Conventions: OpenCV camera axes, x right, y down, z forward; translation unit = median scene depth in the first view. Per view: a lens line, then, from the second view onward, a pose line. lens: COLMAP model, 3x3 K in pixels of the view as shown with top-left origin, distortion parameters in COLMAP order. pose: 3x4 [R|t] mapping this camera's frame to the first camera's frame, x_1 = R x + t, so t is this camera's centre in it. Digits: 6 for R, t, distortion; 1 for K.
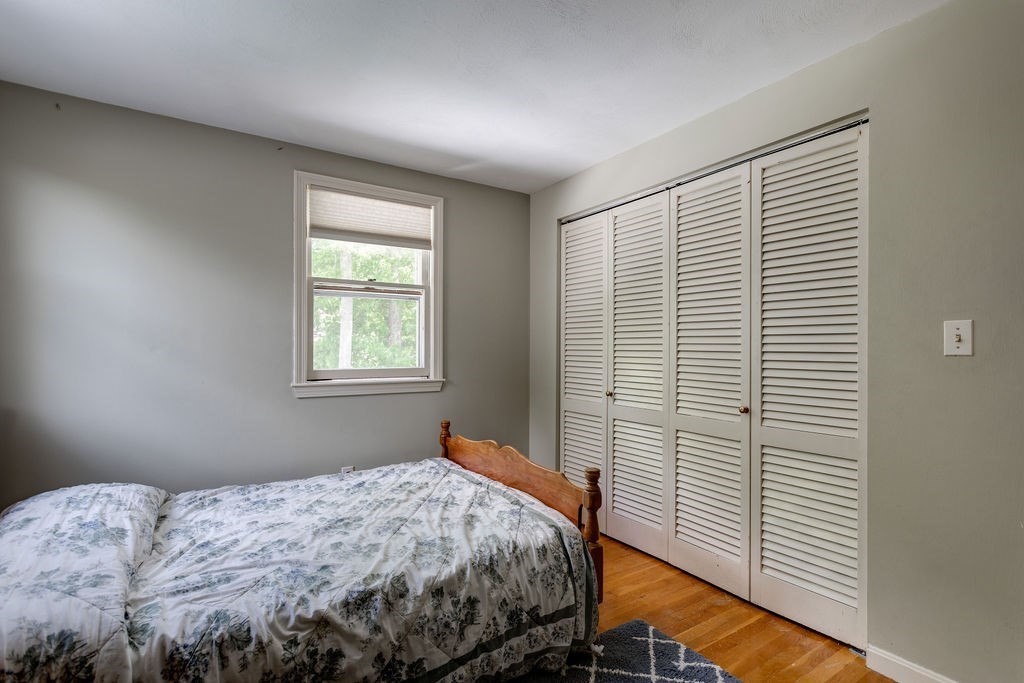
lens RADIAL K [[487.4, 0, 508.8], [0, 487.4, 341.1], [0, 0, 1]] dist [0.001029, 0.000323]
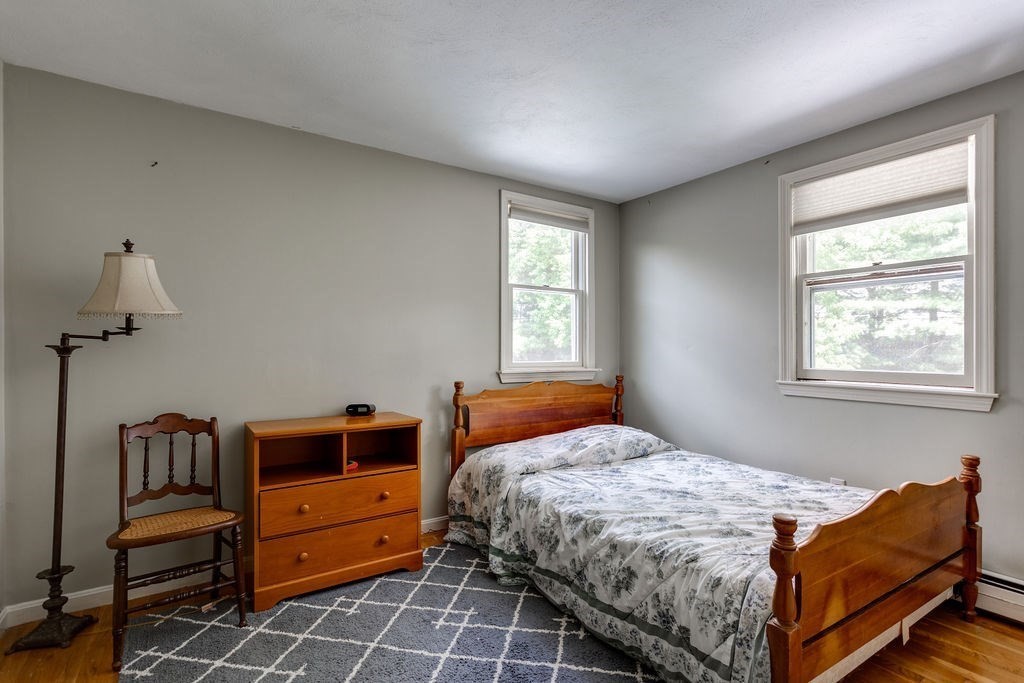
lens RADIAL K [[487.4, 0, 508.8], [0, 487.4, 341.1], [0, 0, 1]] dist [0.001029, 0.000323]
pose [[0.004137, -0.014279, -0.999889, 0.856153], [0.013304, 0.999810, -0.014223, 0.014093], [0.999903, -0.013244, 0.004326, 0.591379]]
